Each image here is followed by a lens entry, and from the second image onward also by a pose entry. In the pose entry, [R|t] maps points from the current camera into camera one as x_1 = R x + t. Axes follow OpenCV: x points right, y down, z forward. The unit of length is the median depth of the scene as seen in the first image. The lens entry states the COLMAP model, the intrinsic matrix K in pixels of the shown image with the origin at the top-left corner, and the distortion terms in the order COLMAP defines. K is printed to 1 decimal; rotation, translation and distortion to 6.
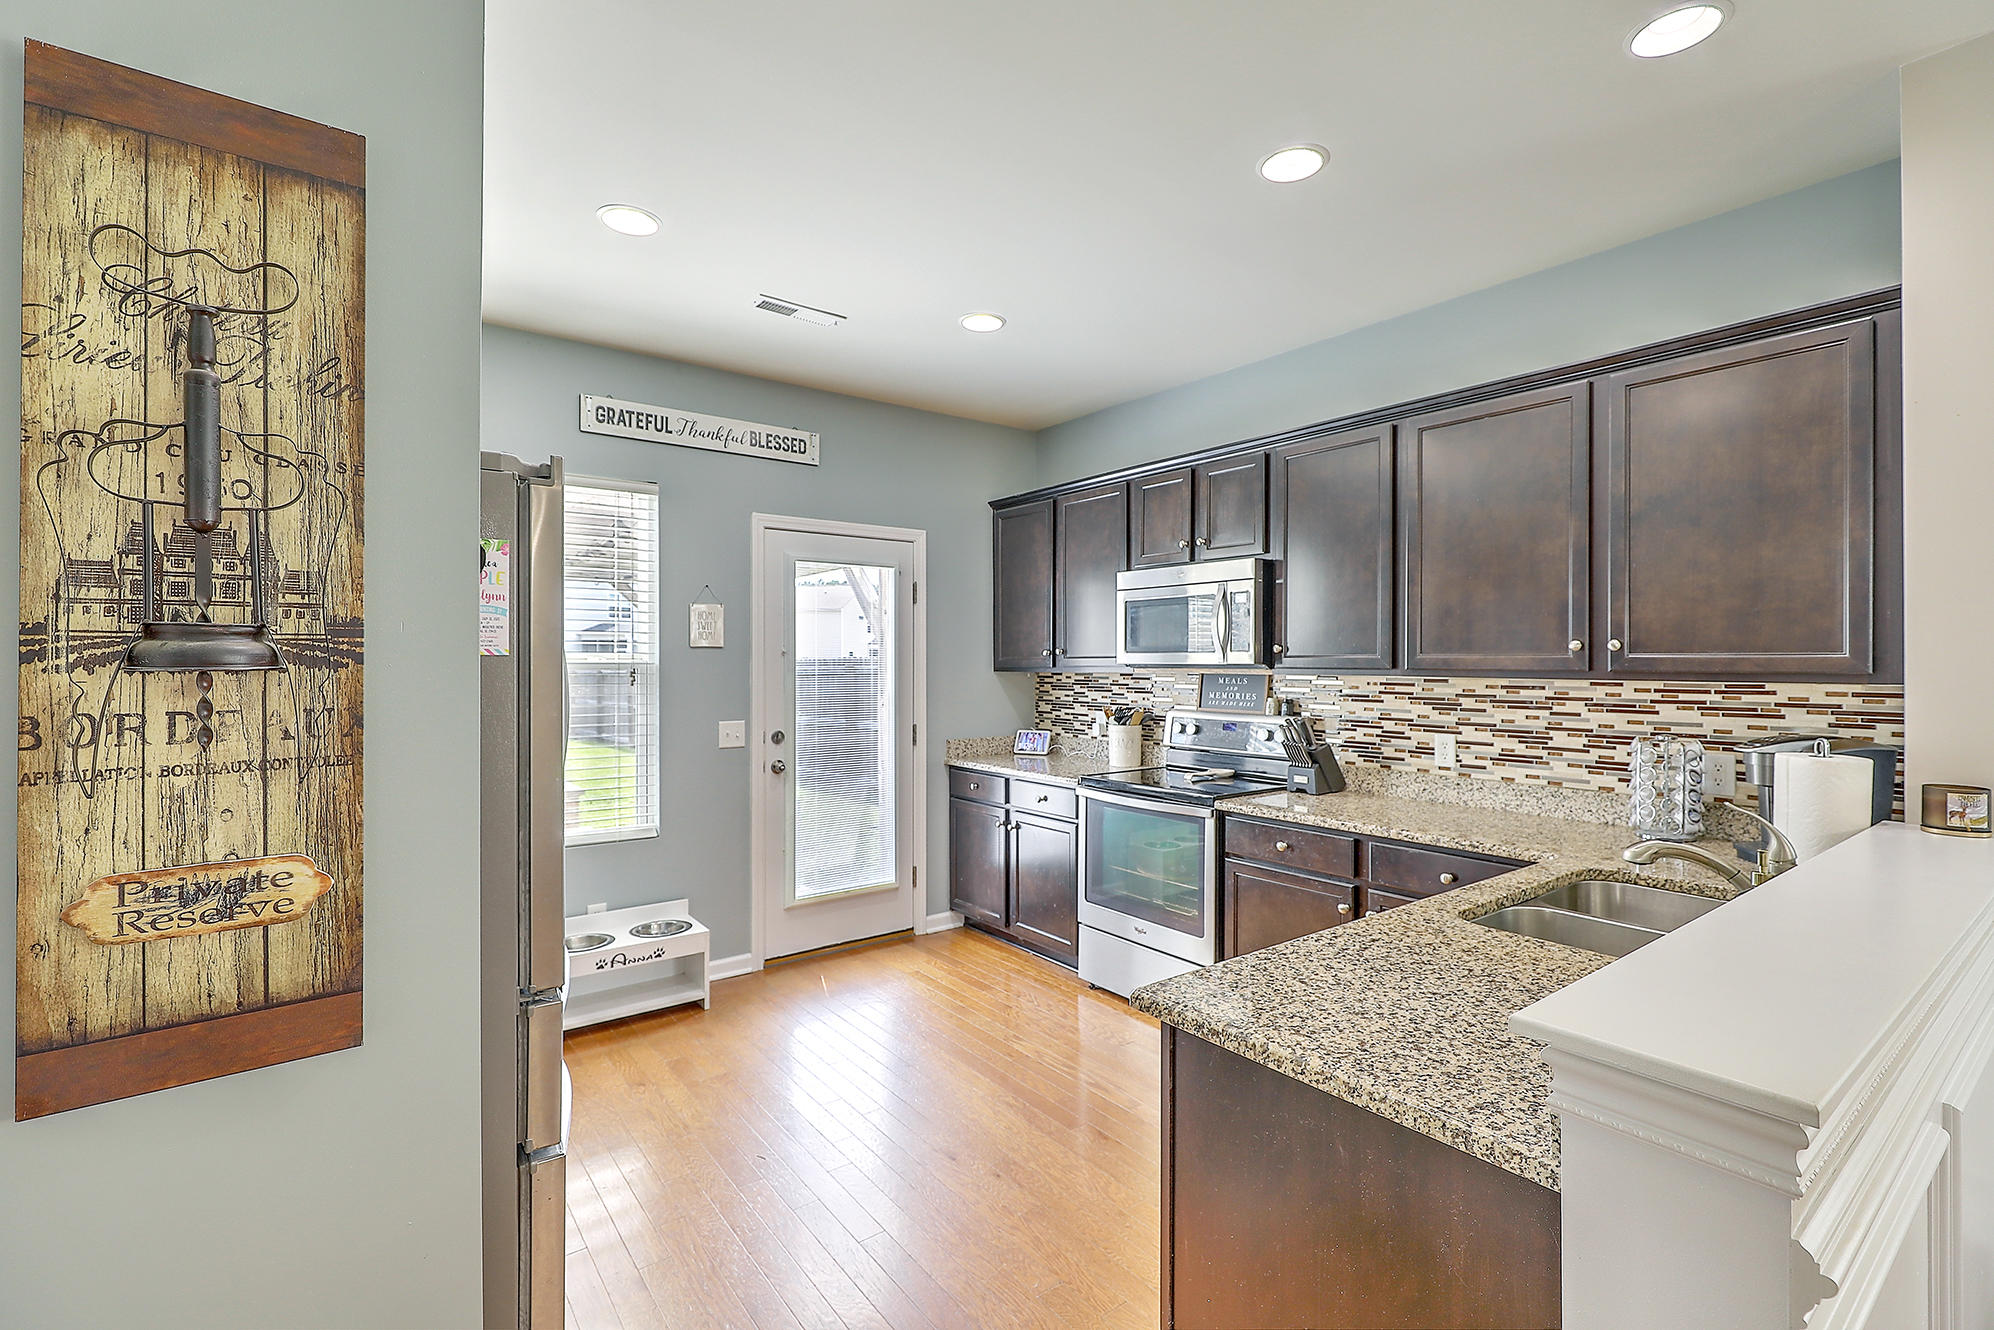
lens RADIAL K [[901.3, 0, 998.6], [0, 901.3, 666.8], [0, 0, 1]] dist [0.001814, -0.000781]
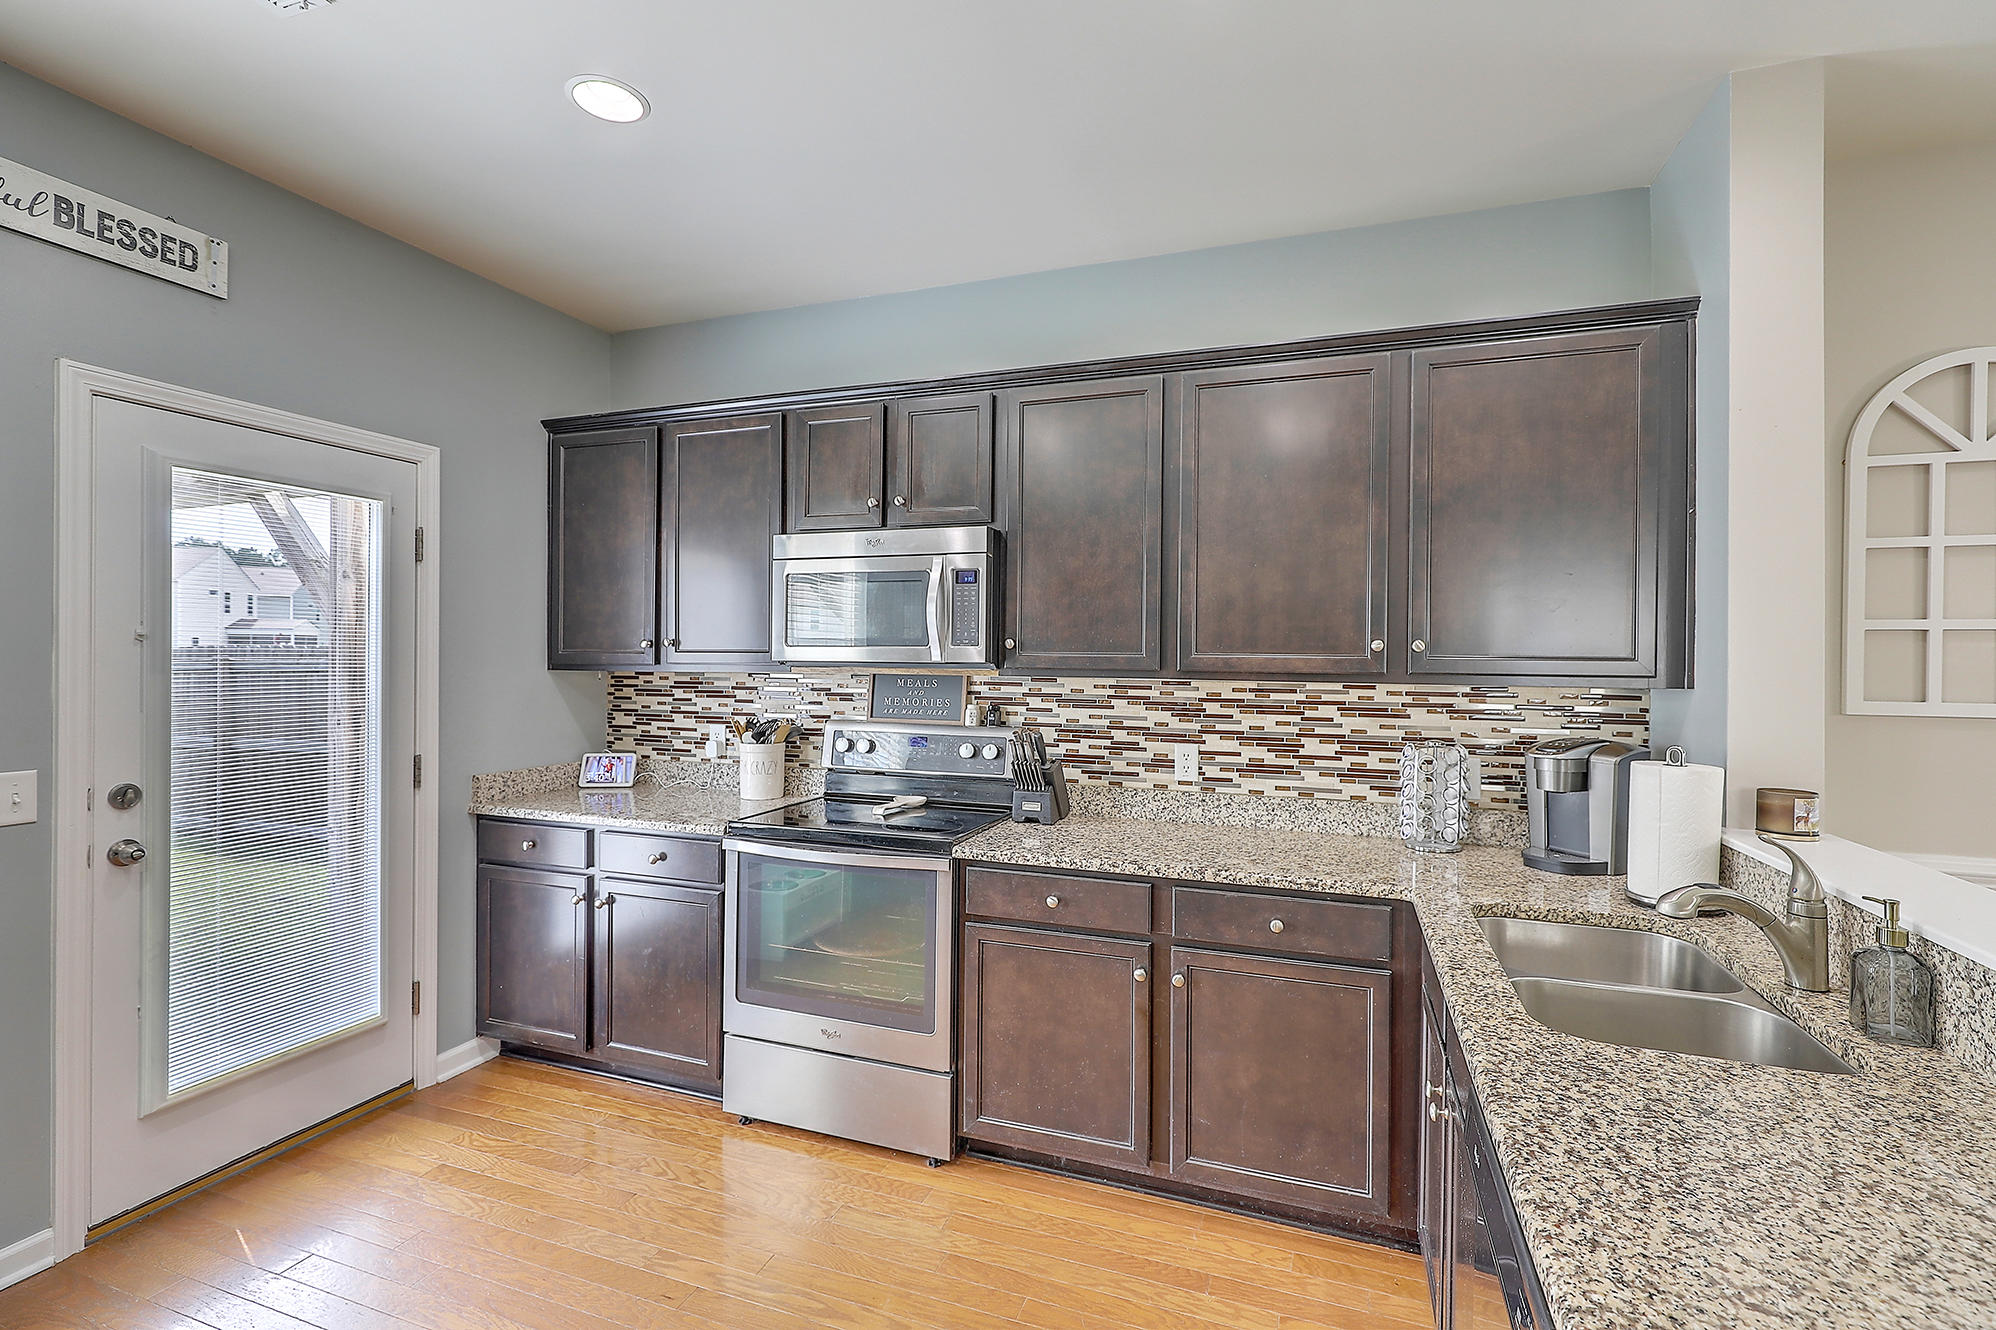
lens RADIAL K [[902.2, 0, 1011.6], [0, 902.2, 664.0], [0, 0, 1]] dist [0.001814, -0.000781]
pose [[0.838381, 0.003600, 0.545073, -0.117354], [-0.005391, 0.999984, 0.001689, -0.003477], [-0.545058, -0.004354, 0.838387, 0.328435]]
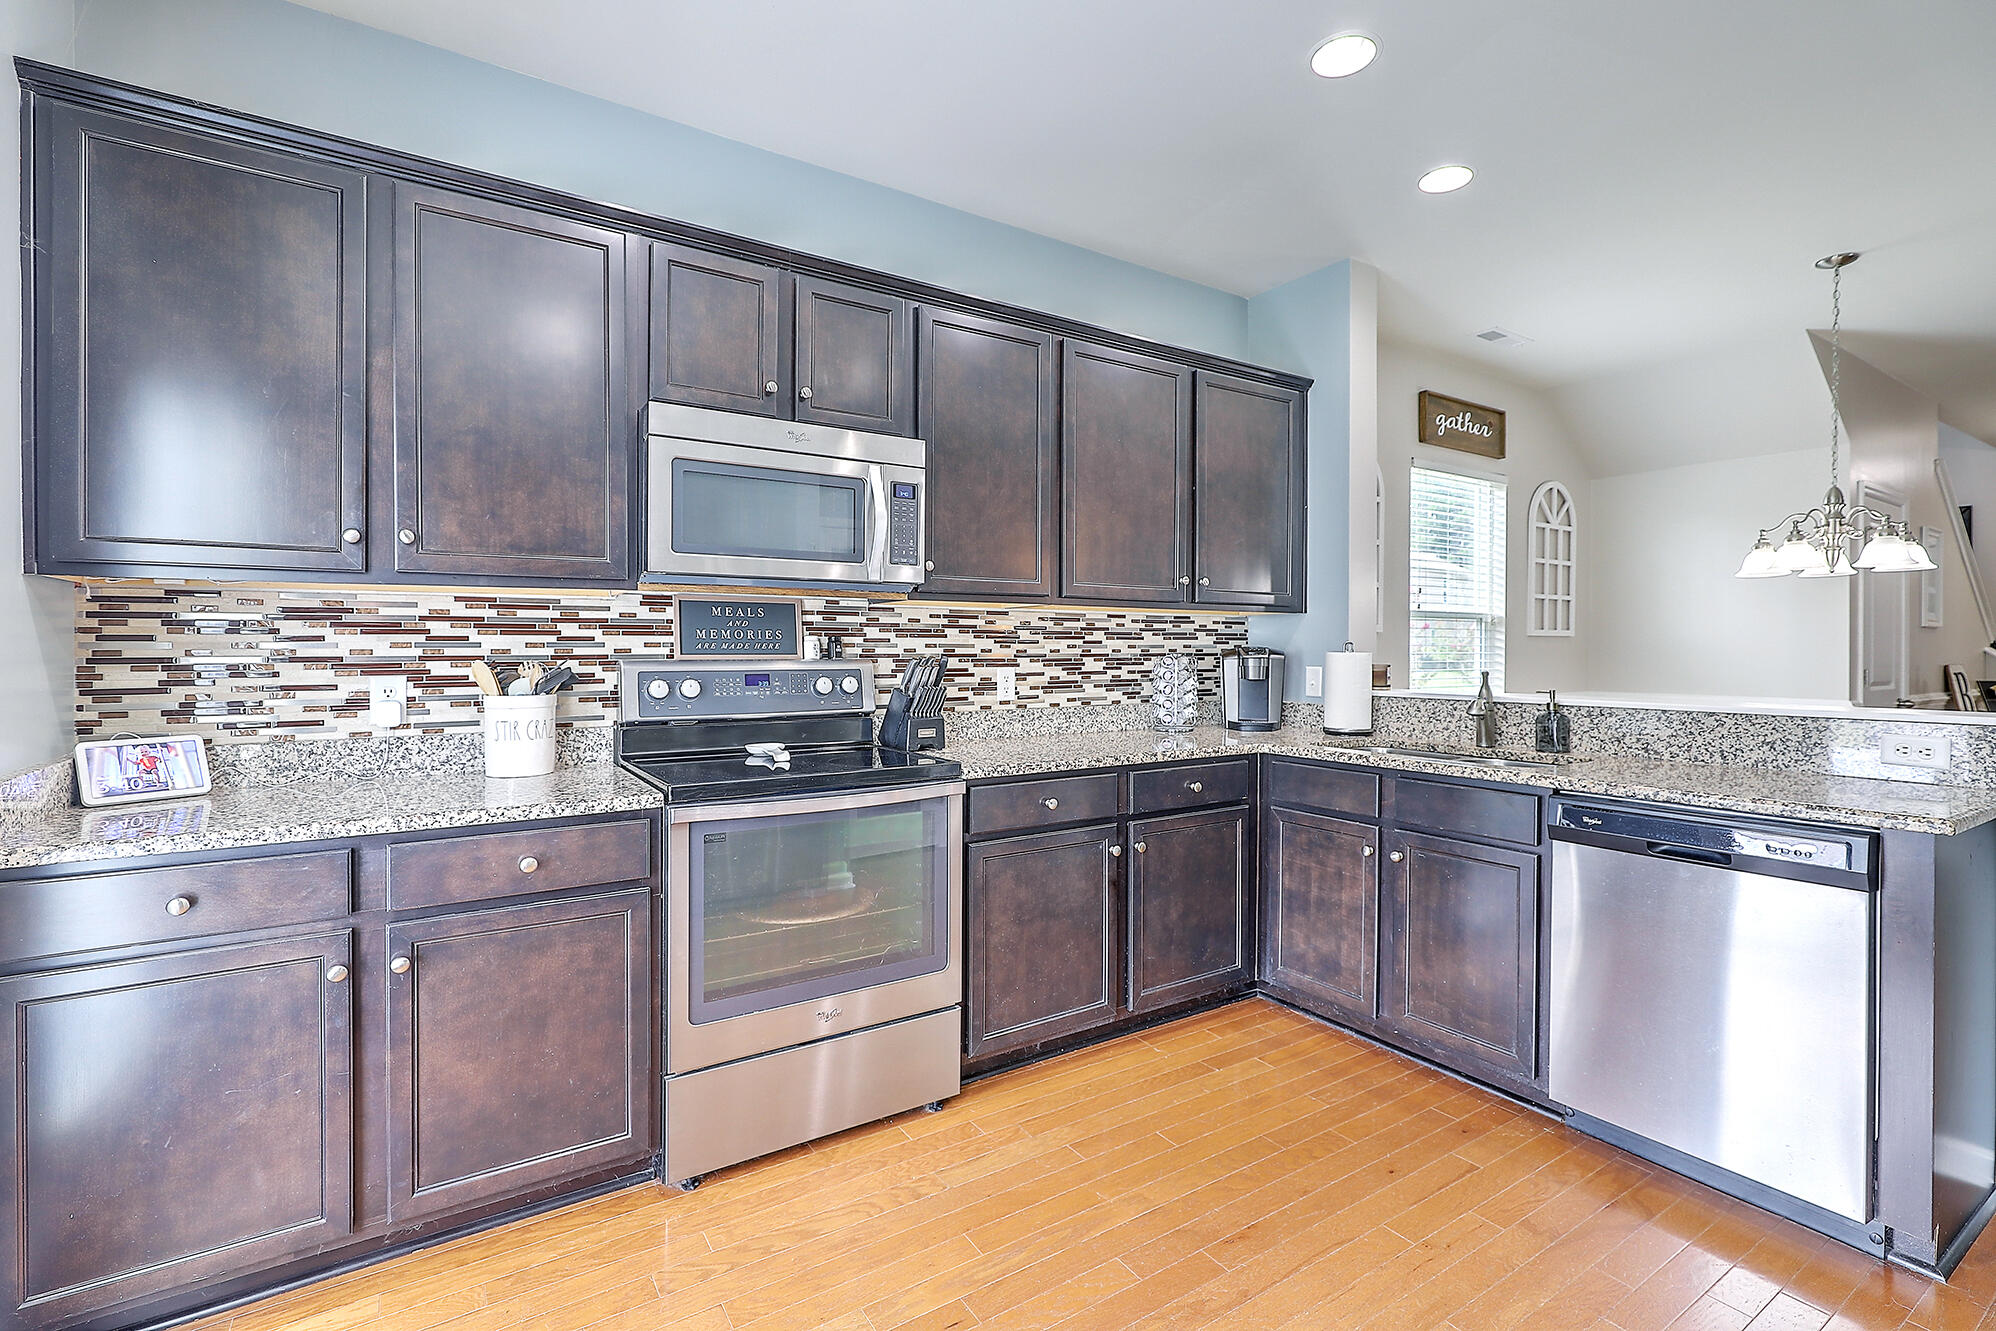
lens RADIAL K [[902.2, 0, 1009.2], [0, 902.2, 661.5], [0, 0, 1]] dist [0.001814, -0.000781]
pose [[0.063666, -0.016356, 0.997837, -0.446553], [0.005729, 0.999855, 0.016024, 0.048288], [-0.997955, 0.004696, 0.063750, 0.861230]]
